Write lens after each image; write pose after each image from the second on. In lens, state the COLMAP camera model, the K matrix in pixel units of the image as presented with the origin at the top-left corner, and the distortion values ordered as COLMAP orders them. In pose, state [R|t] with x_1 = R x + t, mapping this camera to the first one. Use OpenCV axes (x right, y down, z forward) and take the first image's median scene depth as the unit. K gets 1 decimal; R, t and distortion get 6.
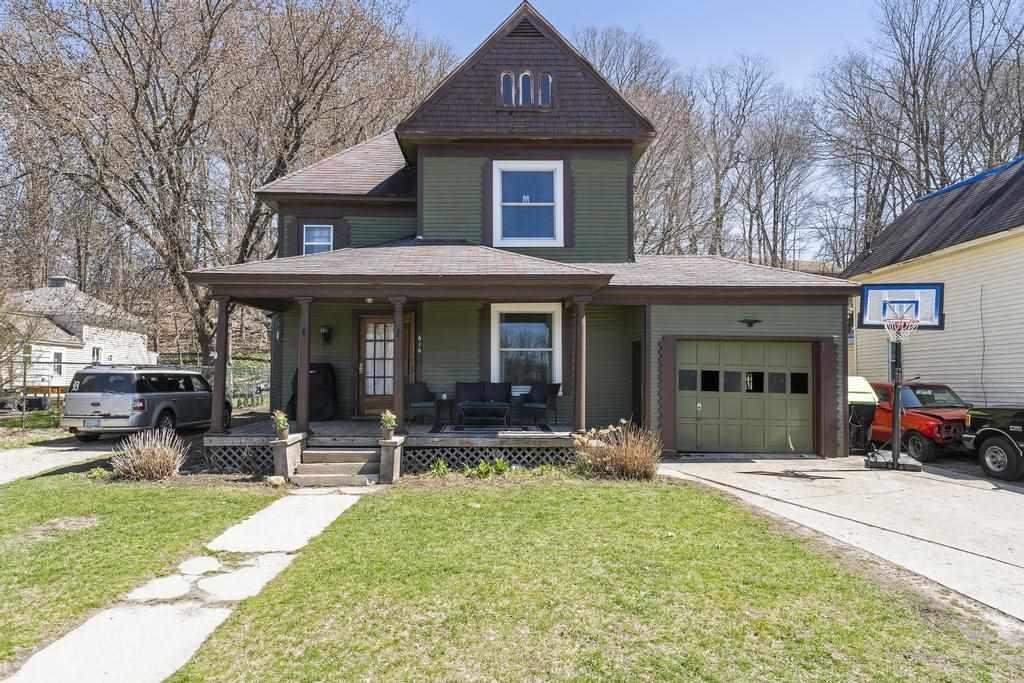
lens RADIAL K [[628.4, 0, 510.8], [0, 628.4, 352.6], [0, 0, 1]] dist [-0.001311, 0.000417]
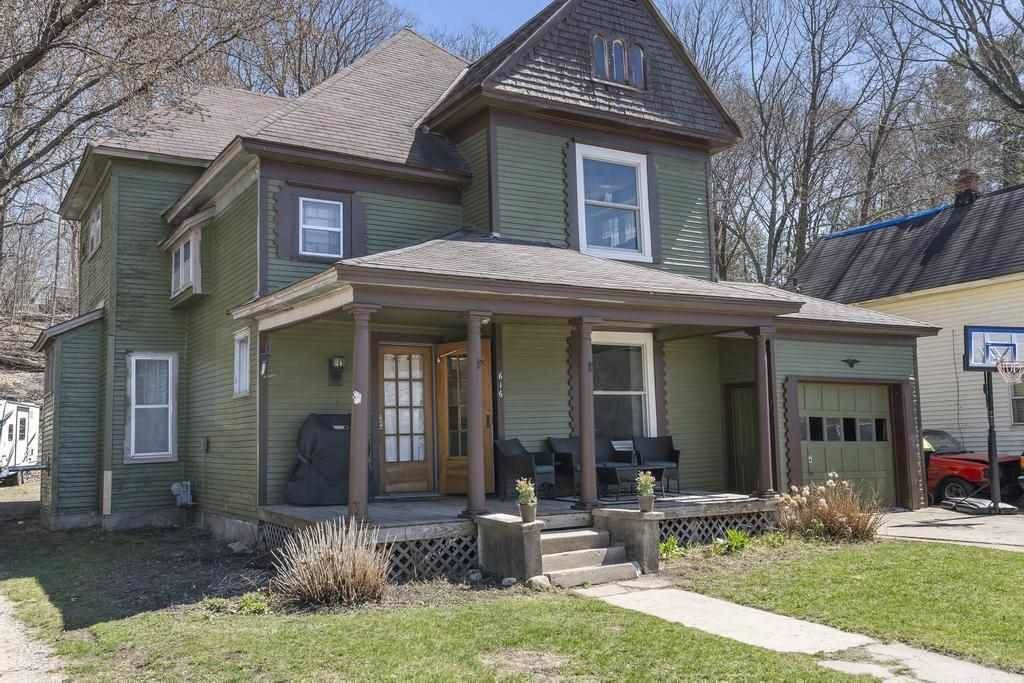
lens RADIAL K [[909.8, 0, 511.3], [0, 909.8, 337.3], [0, 0, 1]] dist [-0.004691, 0.012937]
pose [[0.864591, 0.033622, 0.501351, -0.637759], [0.006234, 0.996964, -0.077610, 0.012610], [-0.502438, 0.070226, 0.861757, 0.111009]]
